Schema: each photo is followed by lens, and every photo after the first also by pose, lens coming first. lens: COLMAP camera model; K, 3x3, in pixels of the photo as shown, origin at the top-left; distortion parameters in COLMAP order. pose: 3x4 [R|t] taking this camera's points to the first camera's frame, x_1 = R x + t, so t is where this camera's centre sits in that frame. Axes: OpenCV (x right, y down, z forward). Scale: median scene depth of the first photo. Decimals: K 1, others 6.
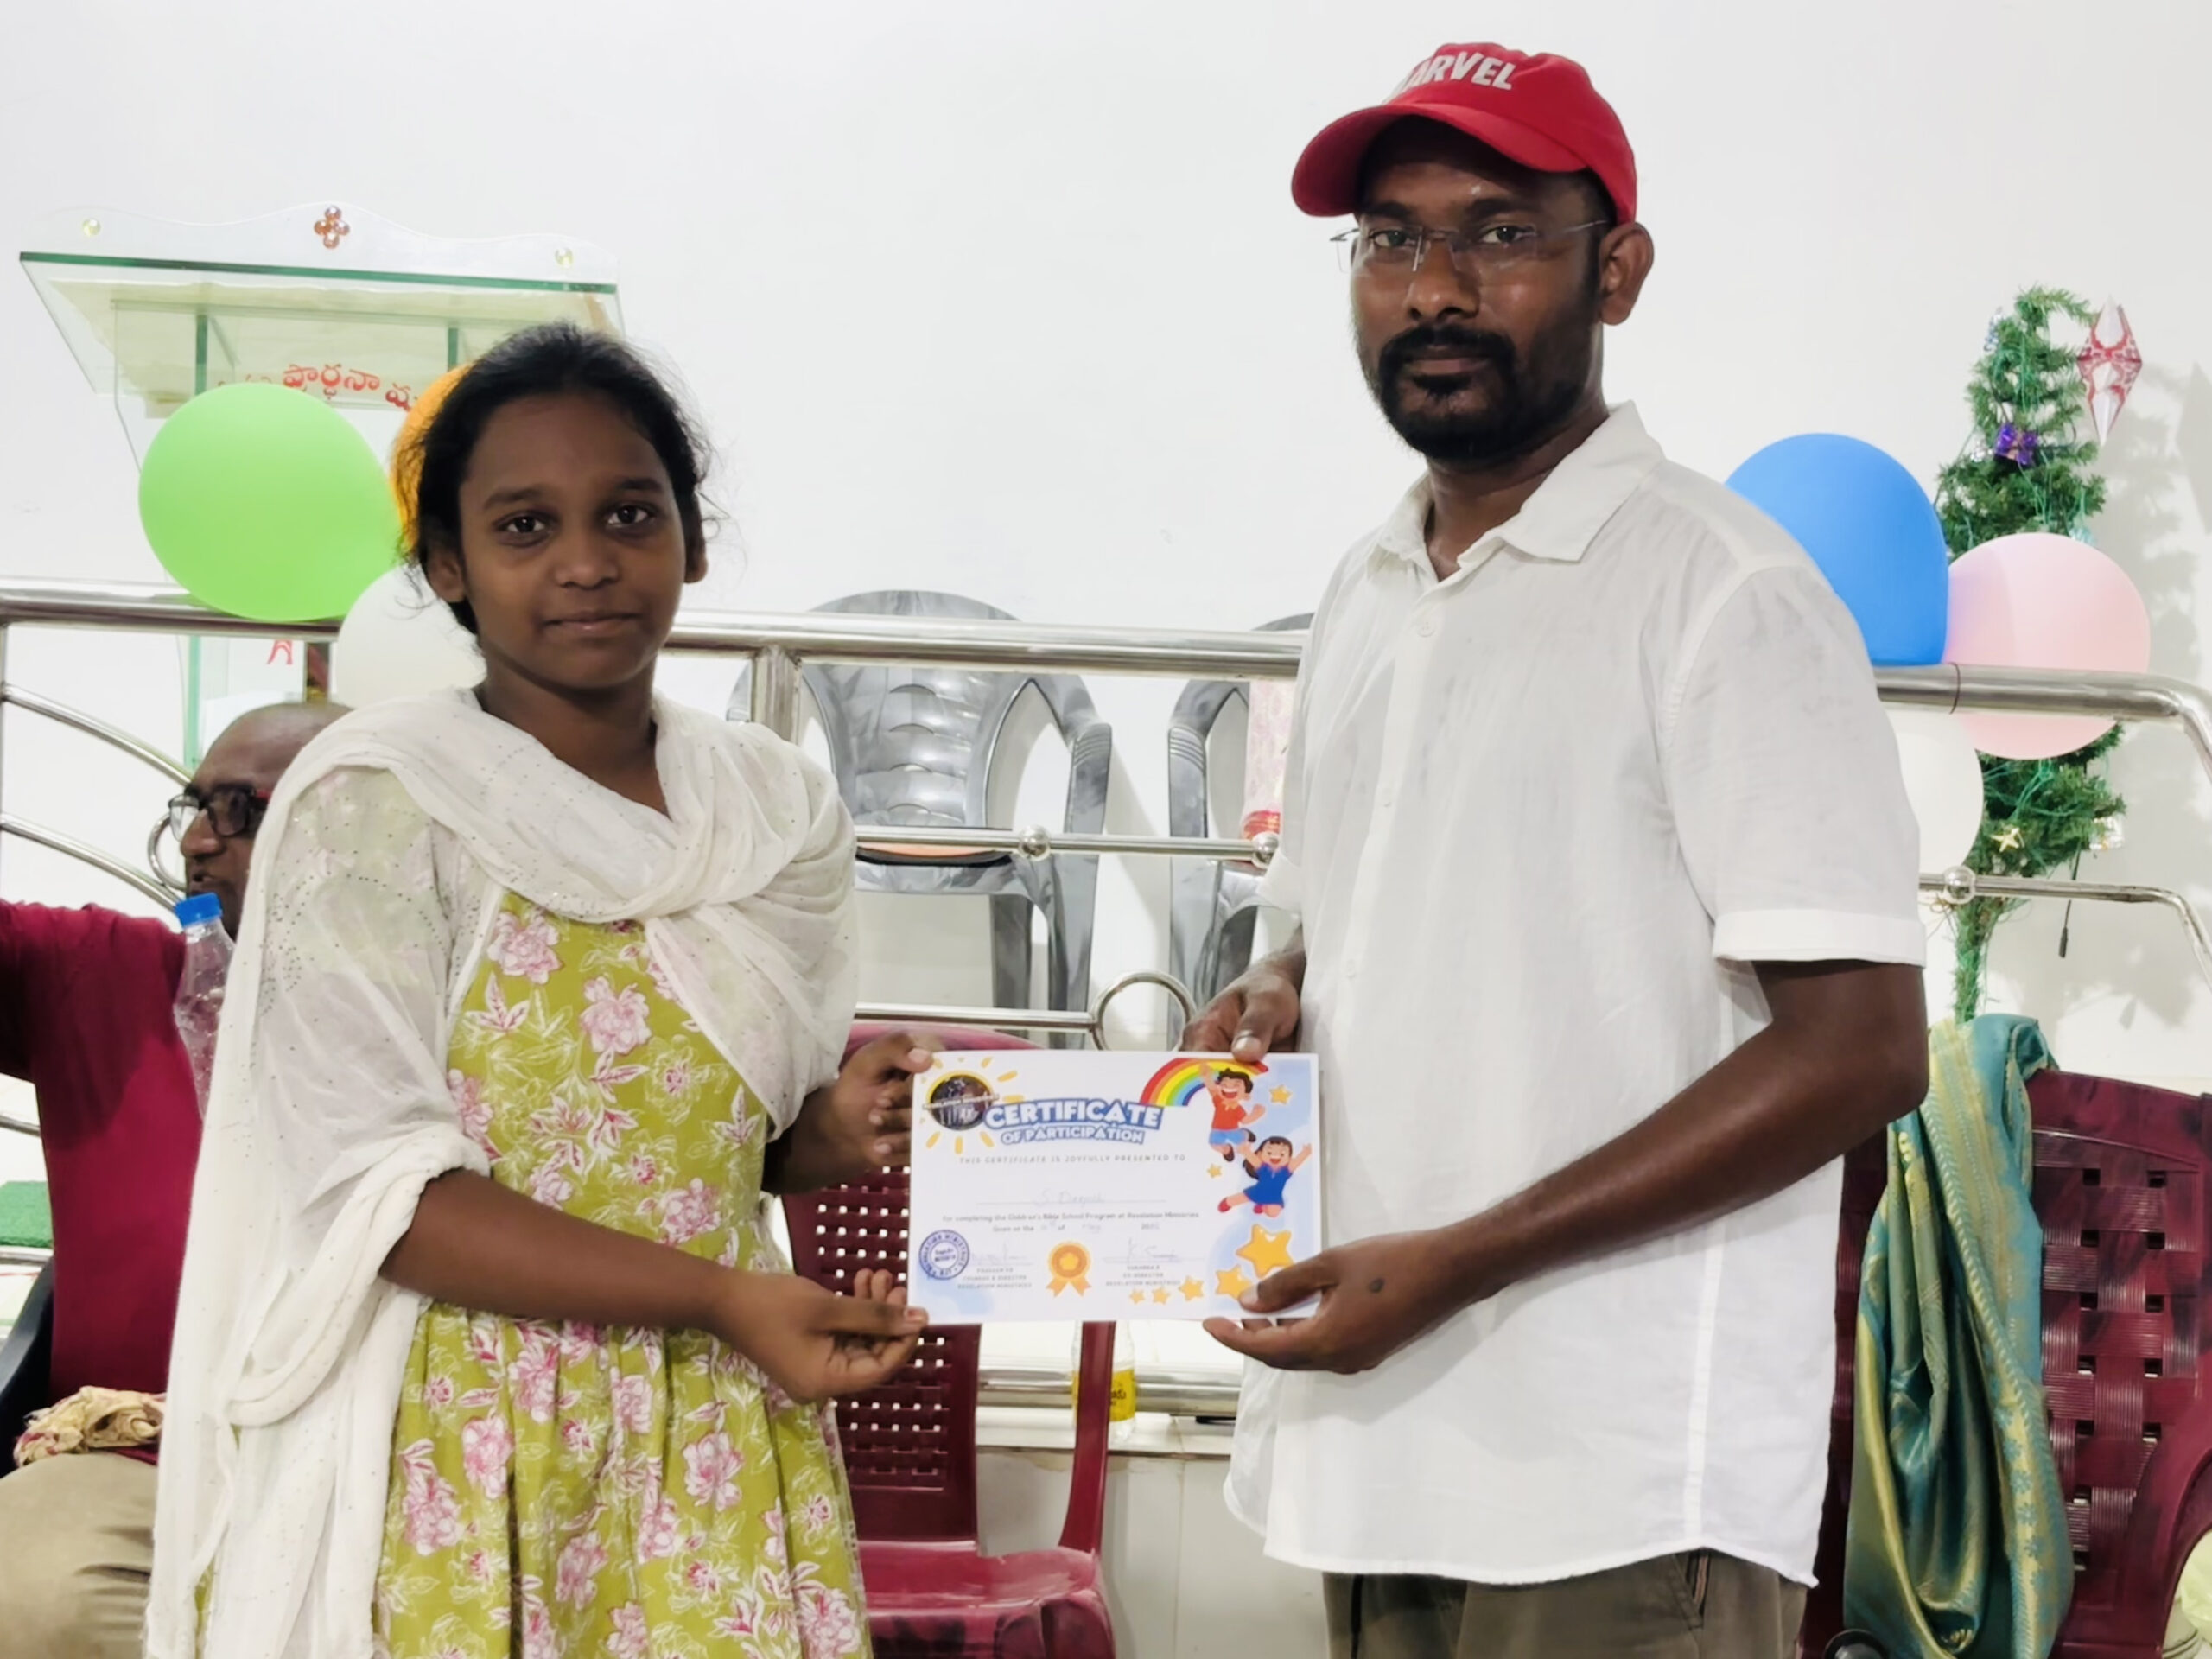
lens RADIAL K [[4020.1, 0, 1118.5], [0, 4020.1, 827.2], [0, 0, 1]] dist [-0.011923, 0.183115]
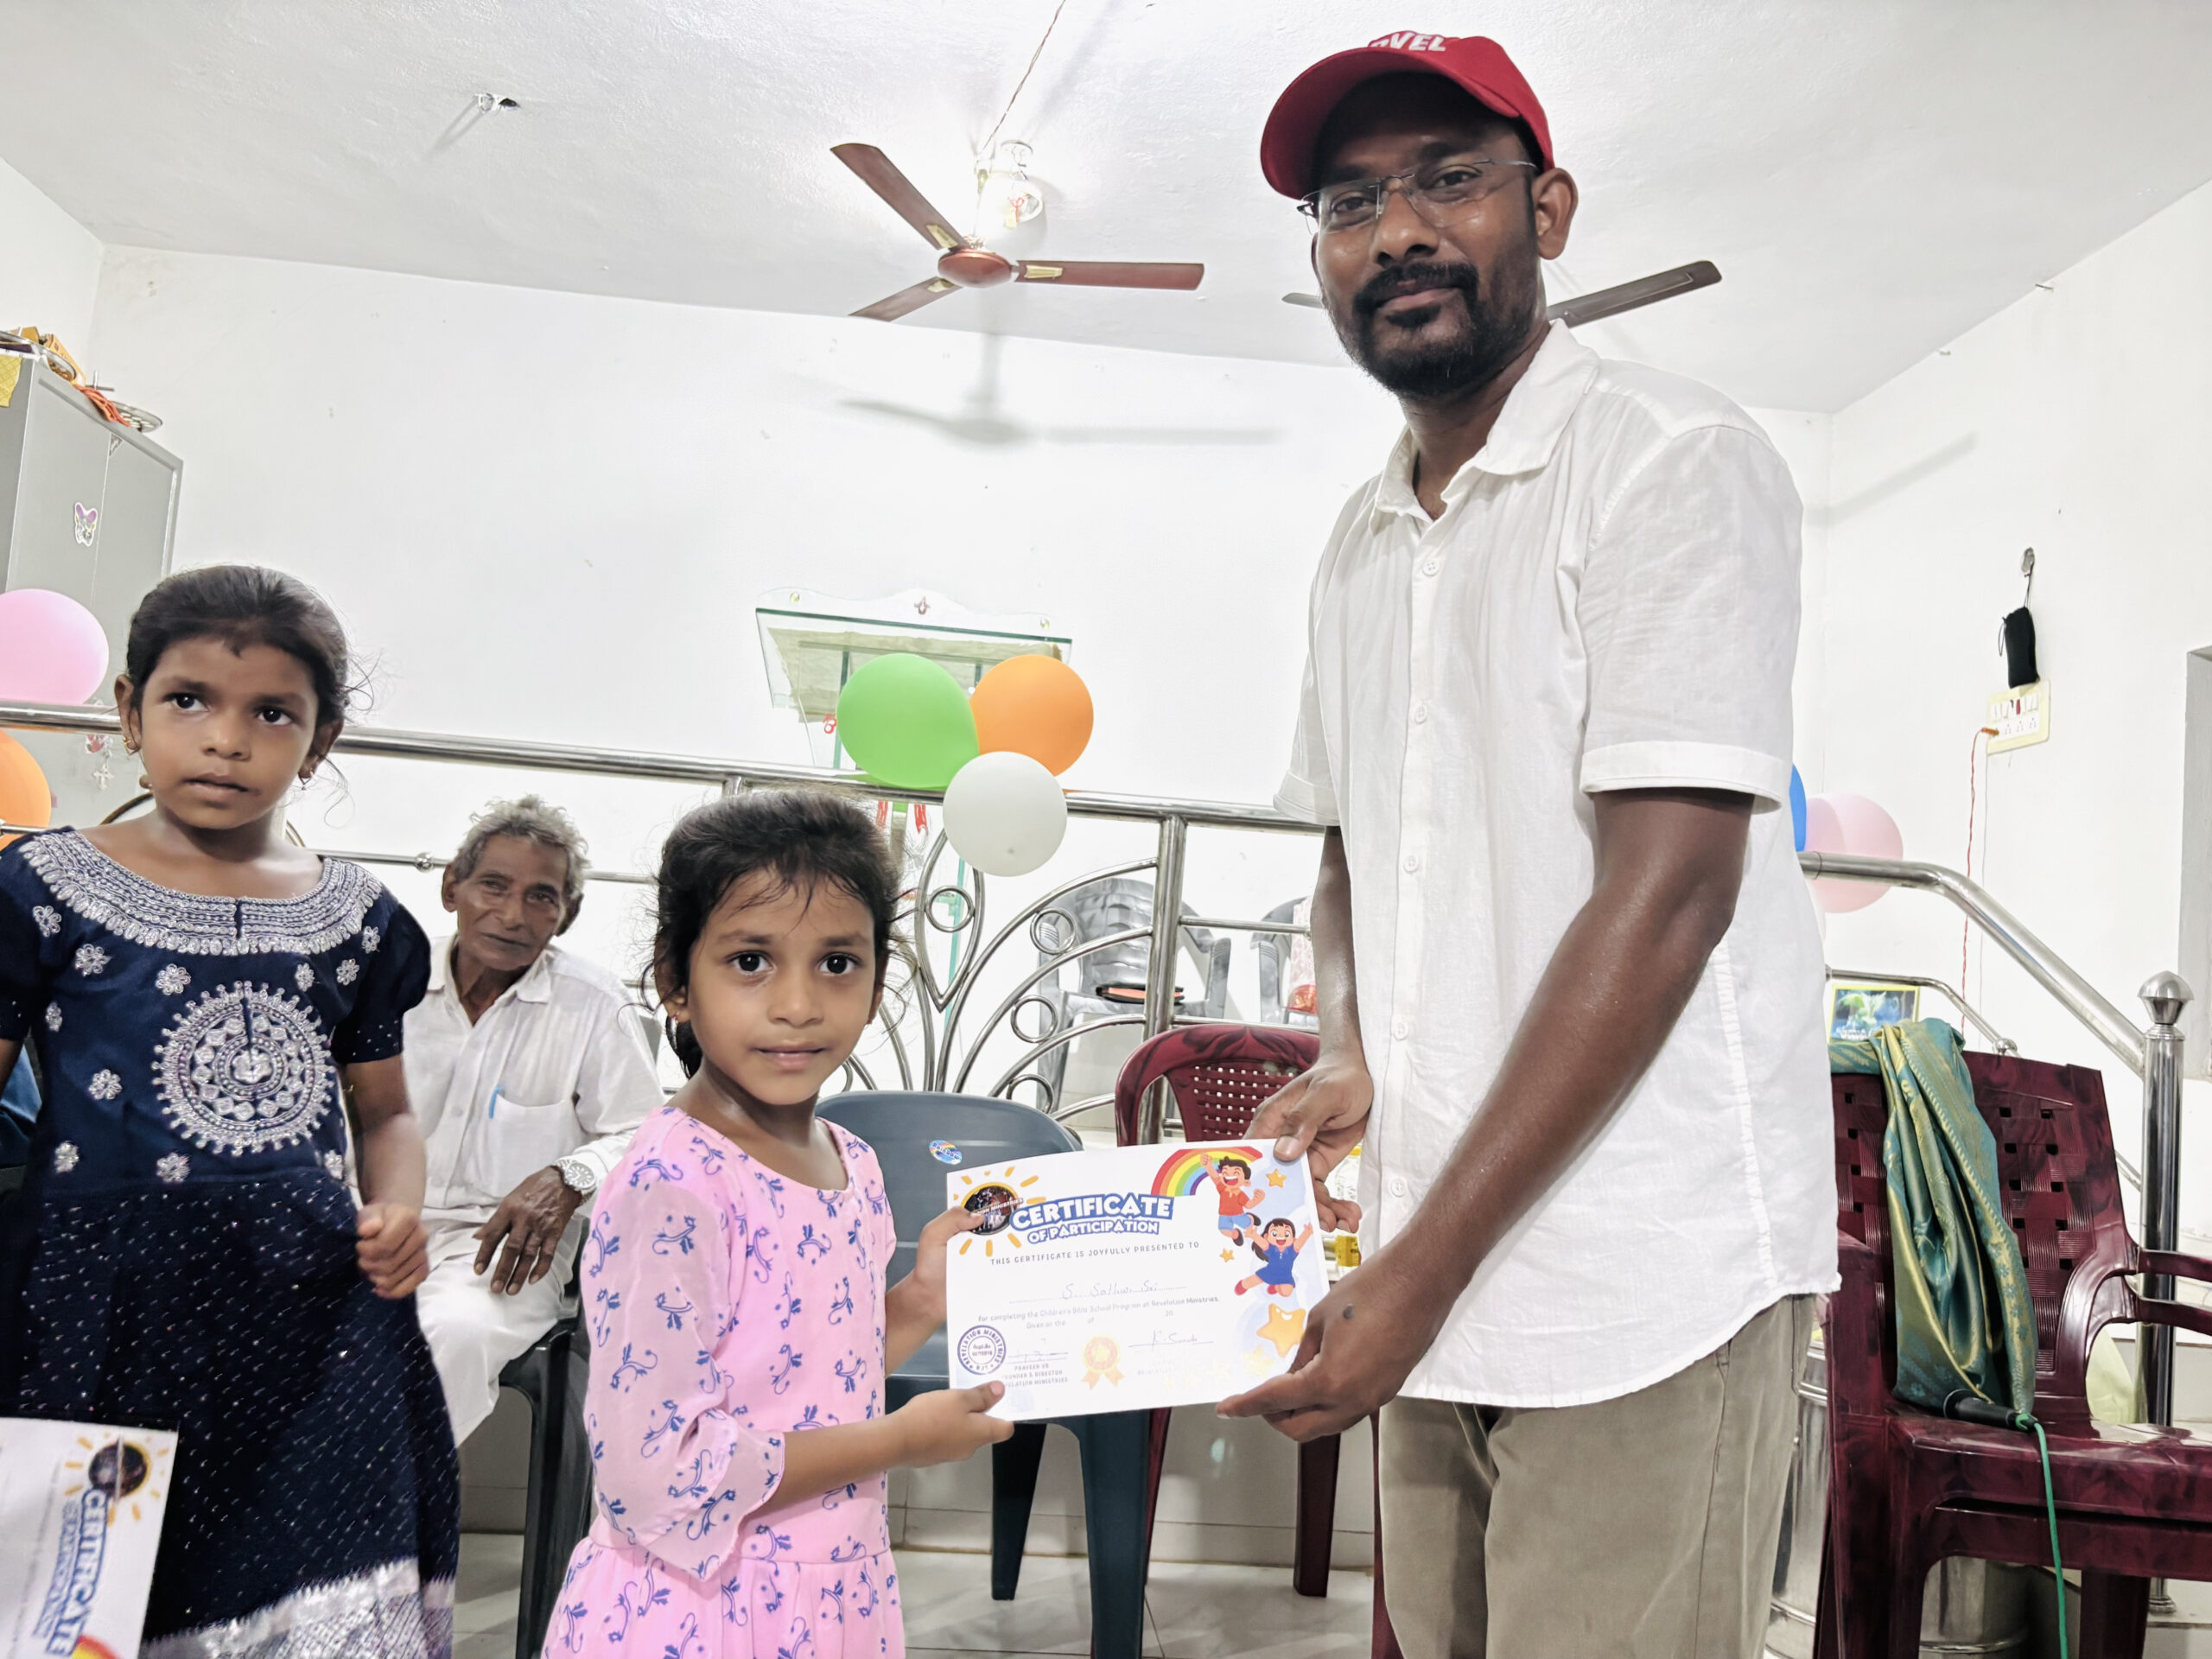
lens RADIAL K [[1657.6, 0, 1094.5], [0, 1657.6, 837.7], [0, 0, 1]] dist [0.076734, -0.107729]
pose [[0.999168, 0.031905, 0.025422, -0.142429], [-0.027645, 0.987816, -0.153153, 0.081904], [-0.029999, 0.152323, 0.987875, 0.267939]]
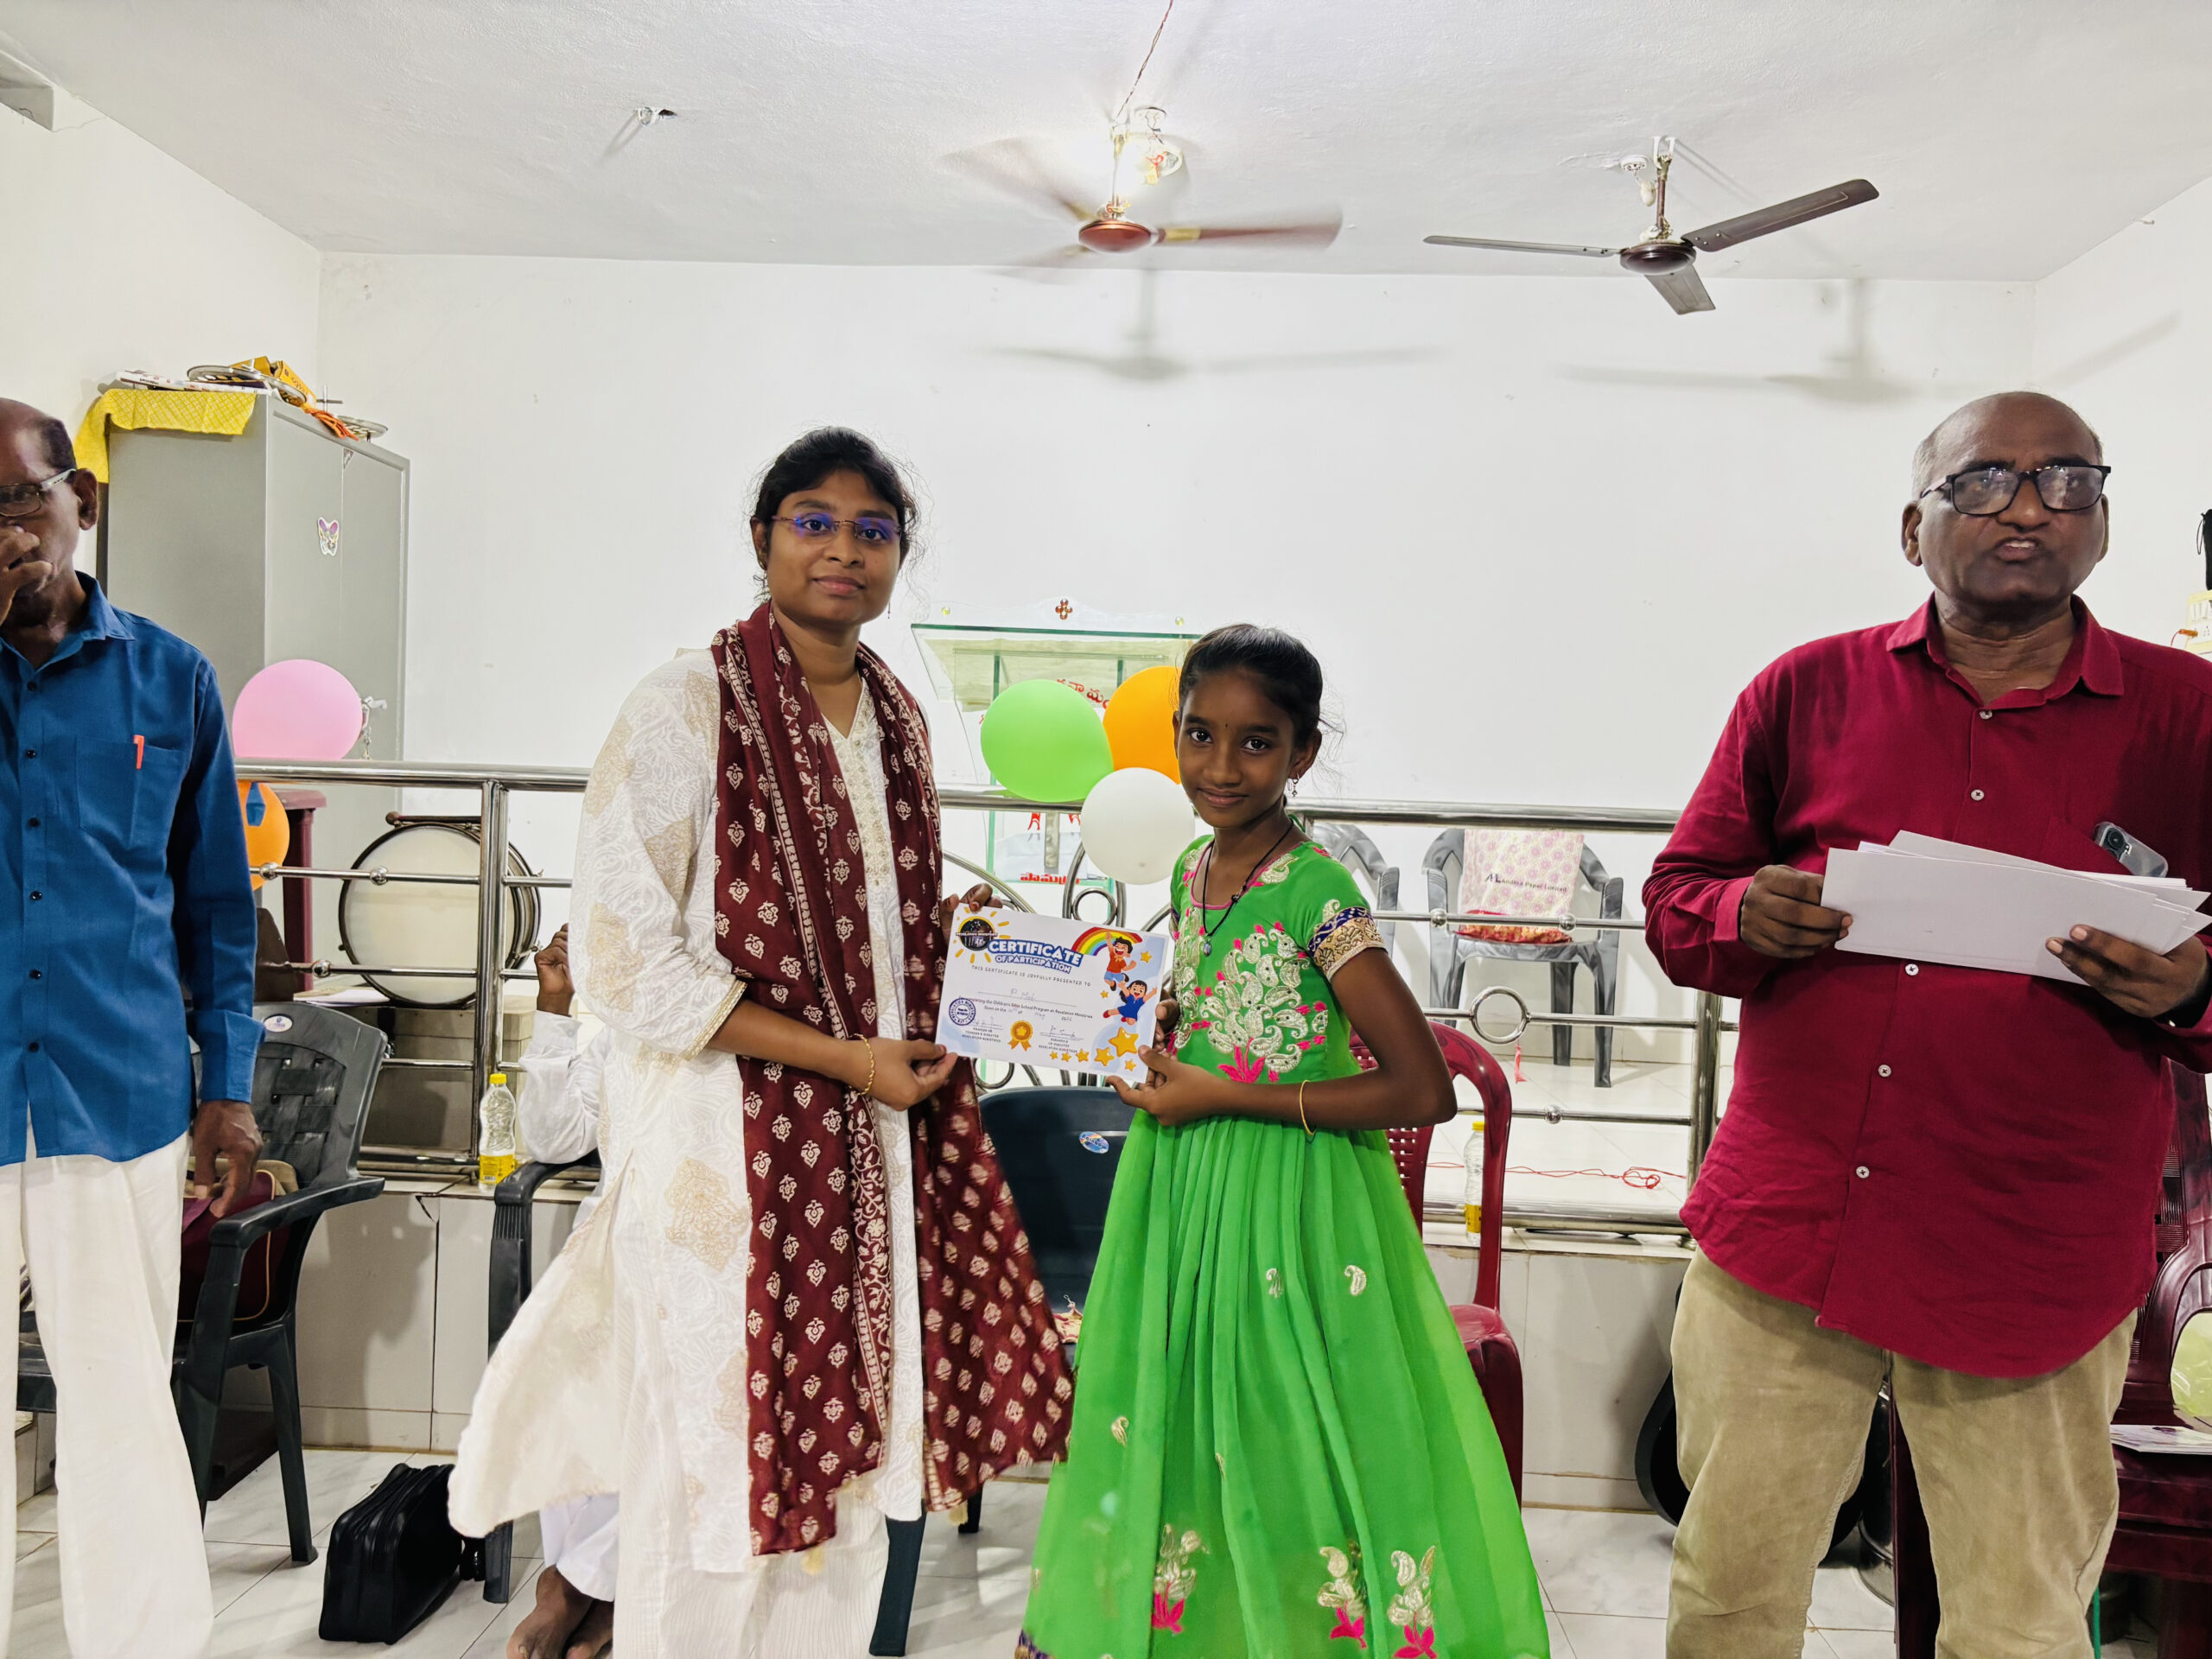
lens RADIAL K [[1648.6, 0, 1115.3], [0, 1648.6, 841.4], [0, 0, 1]] dist [0.078219, -0.099955]
pose [[0.995115, -0.006249, -0.098524, -0.097581], [0.000930, 0.998544, -0.053940, 0.010764], [0.098717, 0.053585, 0.993672, 0.212000]]
